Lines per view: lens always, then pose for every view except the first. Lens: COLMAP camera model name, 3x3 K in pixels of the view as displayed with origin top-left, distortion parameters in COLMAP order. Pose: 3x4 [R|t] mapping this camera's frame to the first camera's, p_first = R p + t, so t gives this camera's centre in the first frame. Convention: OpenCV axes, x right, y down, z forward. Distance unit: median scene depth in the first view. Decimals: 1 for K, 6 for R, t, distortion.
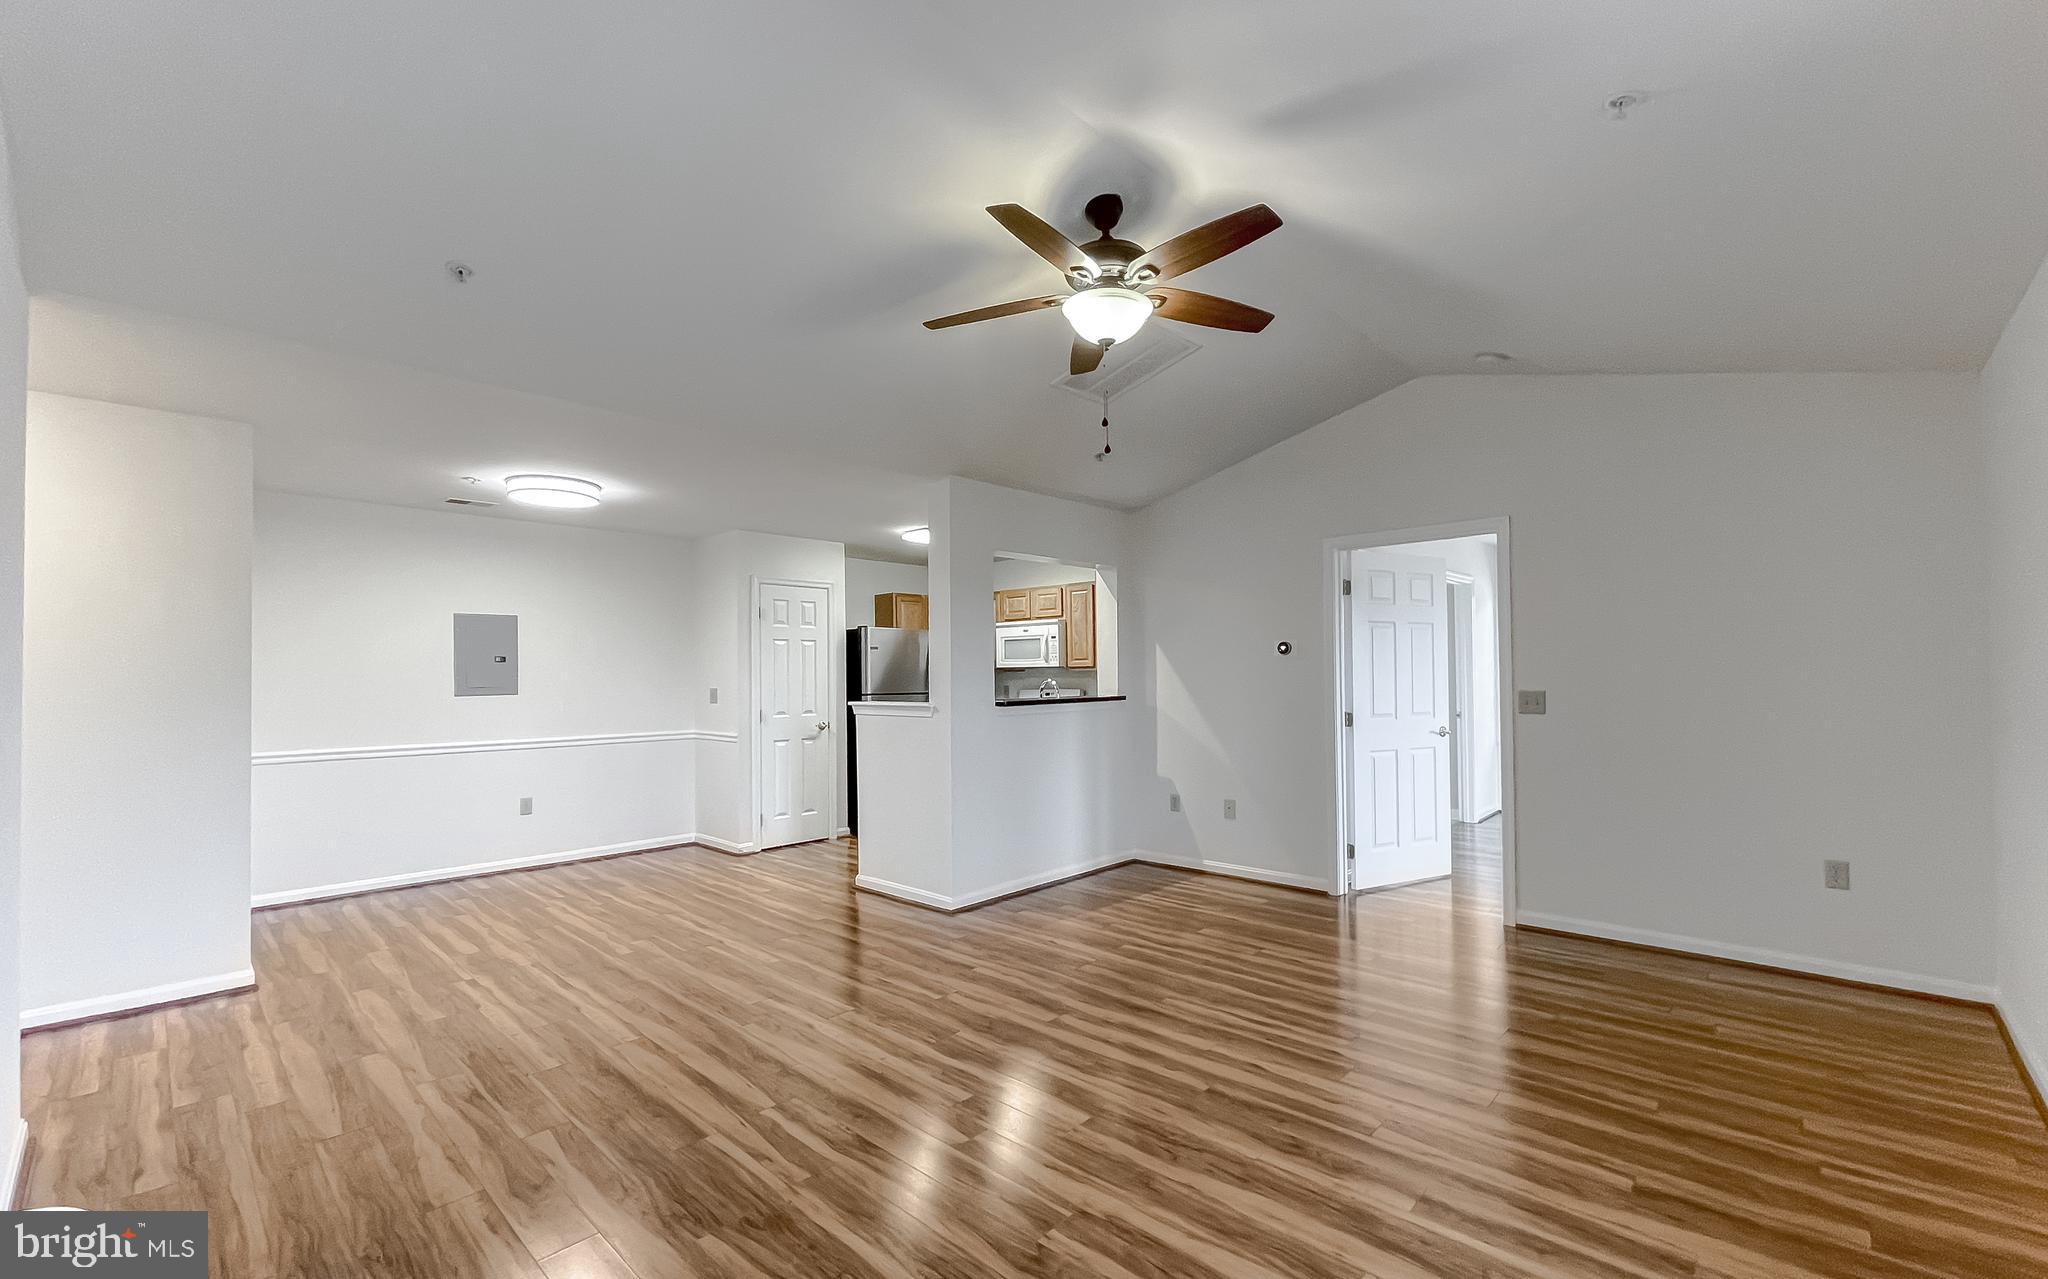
lens RADIAL K [[847.9, 0, 1018.1], [0, 847.9, 664.1], [0, 0, 1]] dist [-0.001785, -0.000256]
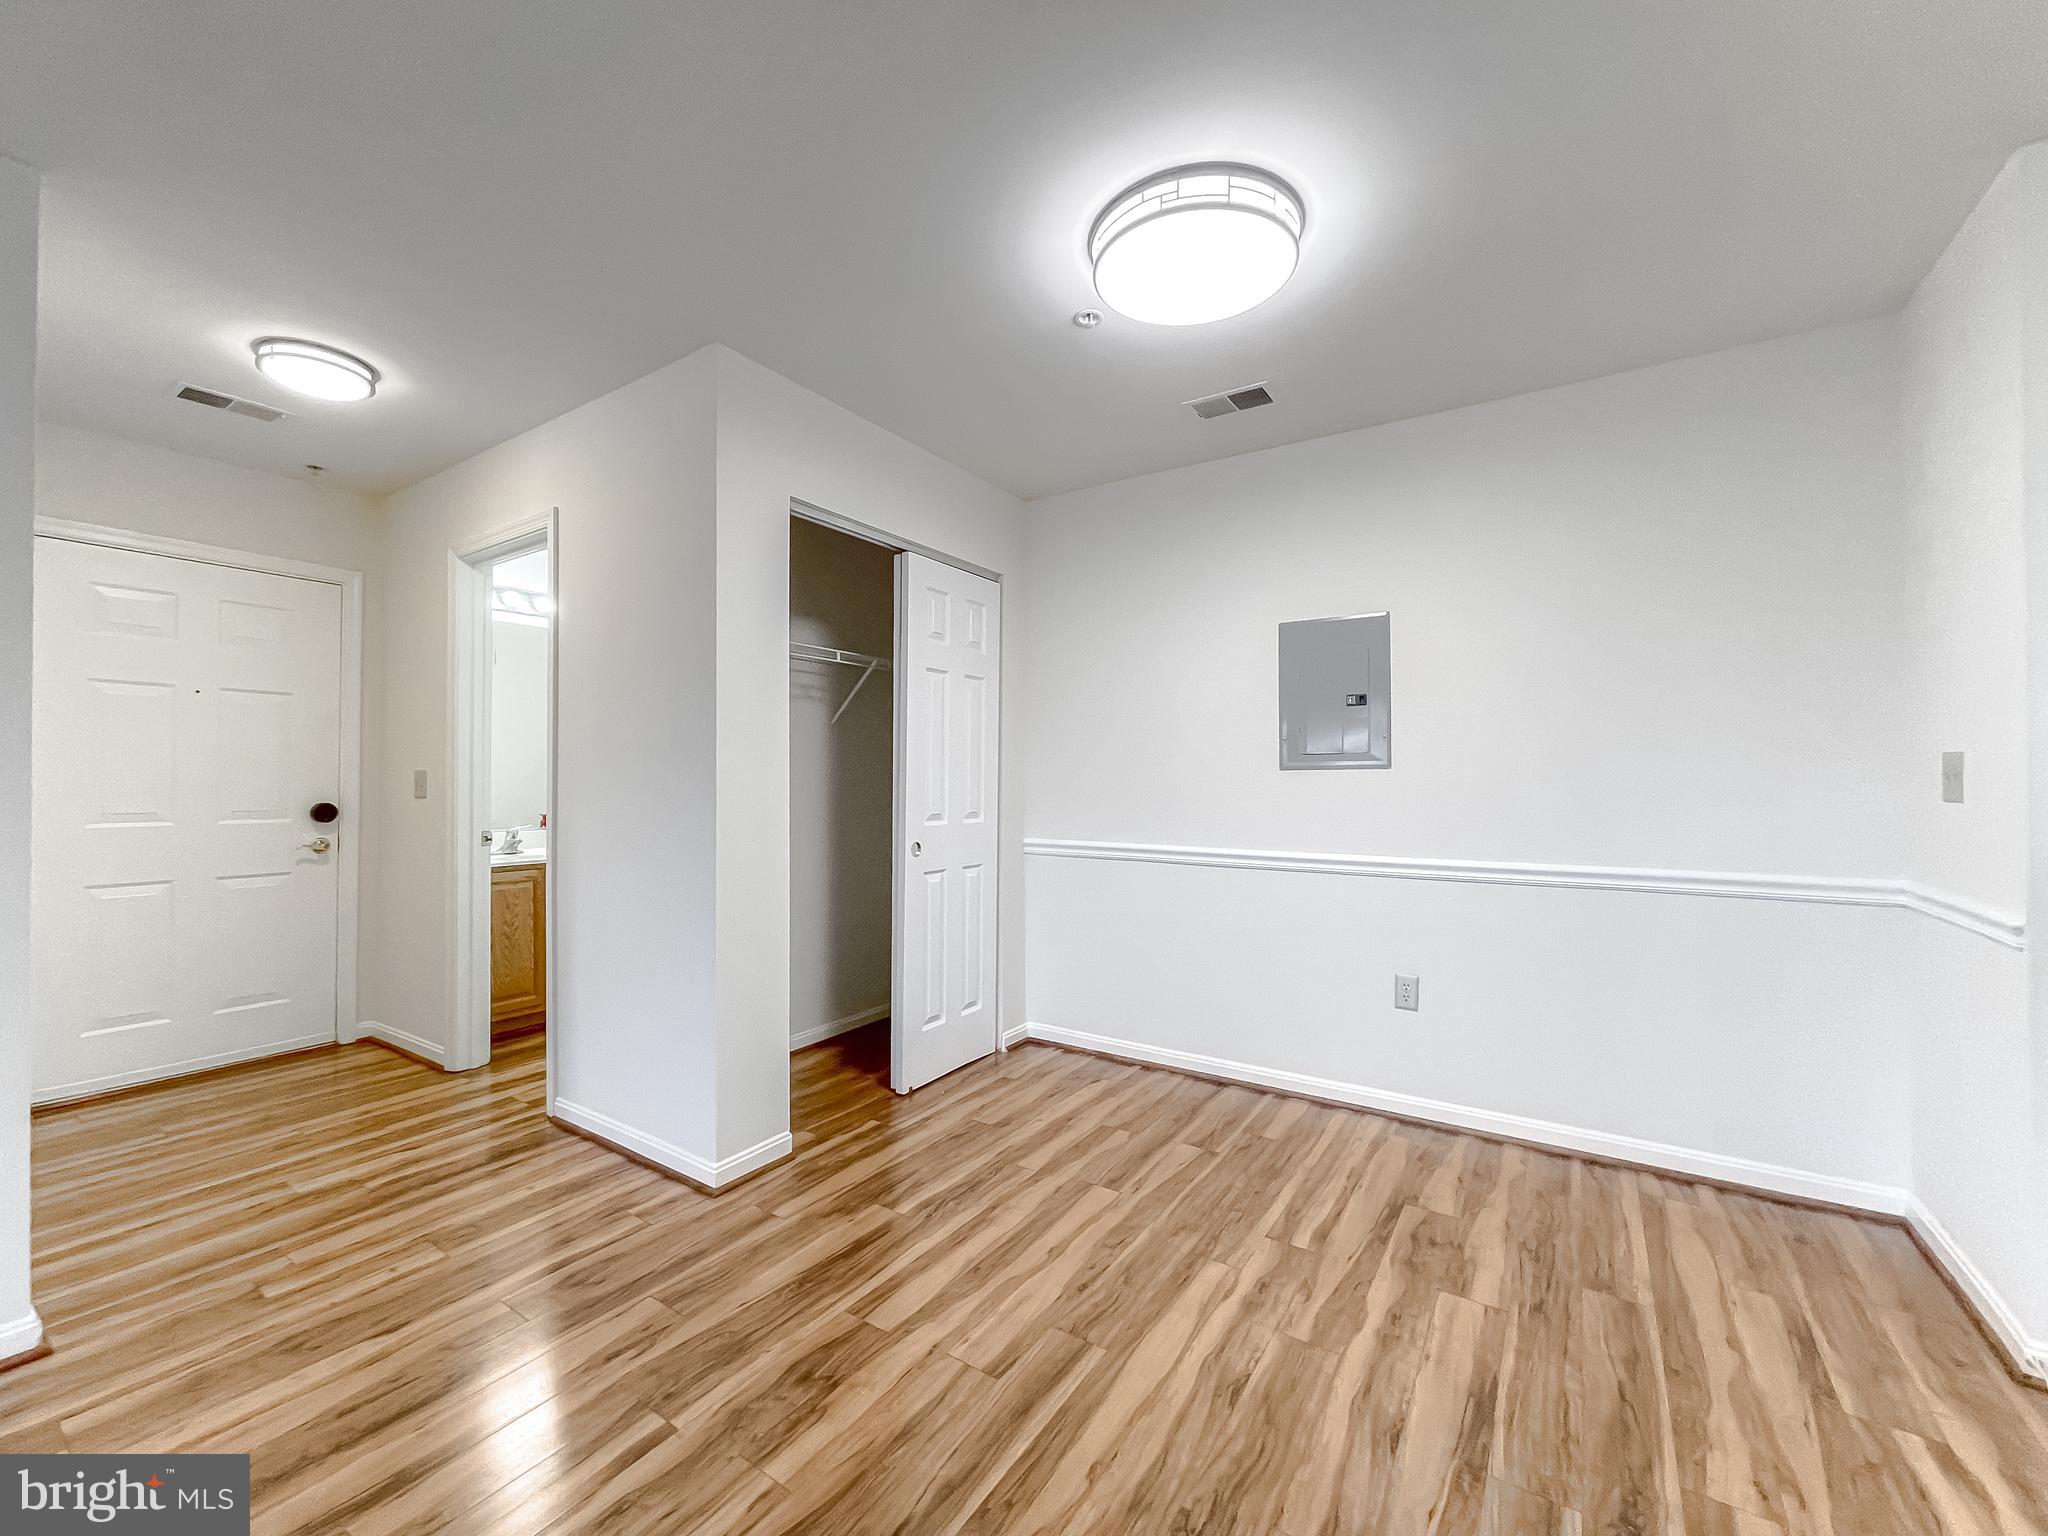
lens RADIAL K [[831.3, 0, 1016.0], [0, 831.3, 773.0], [0, 0, 1]] dist [-0.007545, 0.004167]
pose [[0.171686, 0.000435, -0.985152, -0.156428], [0.013316, 0.999908, 0.002762, 0.038463], [0.985062, -0.013593, 0.171665, 0.780984]]
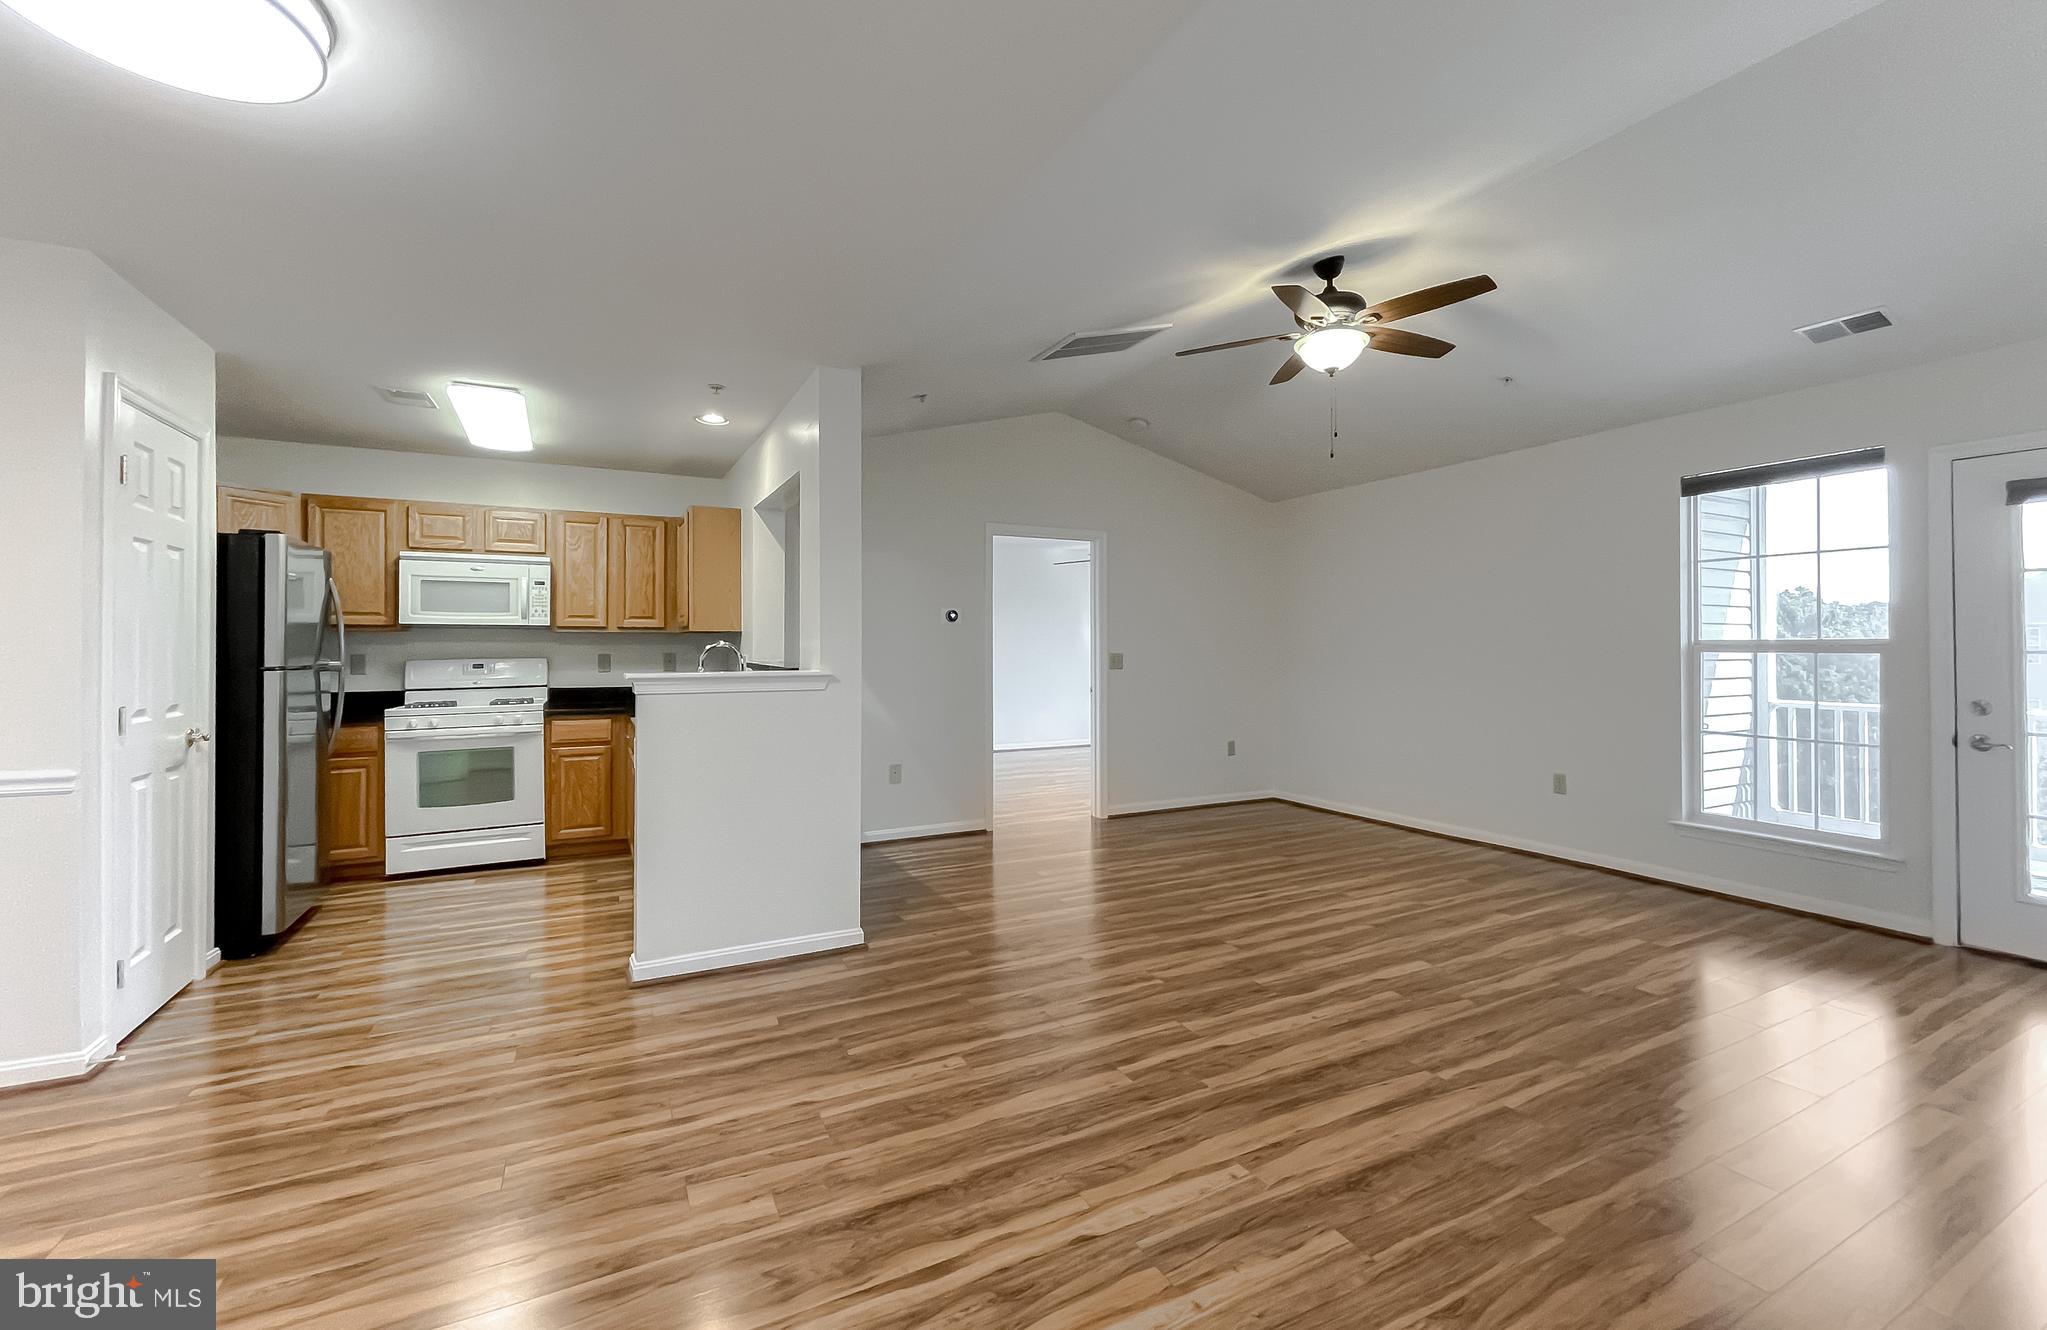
lens RADIAL K [[840.7, 0, 1015.8], [0, 840.7, 639.9], [0, 0, 1]] dist [-0.003561, 0.000489]
pose [[0.330744, 0.018353, 0.943542, -0.669351], [-0.015958, 0.999777, -0.013853, 0.025360], [-0.943586, -0.010476, 0.330963, 0.561573]]
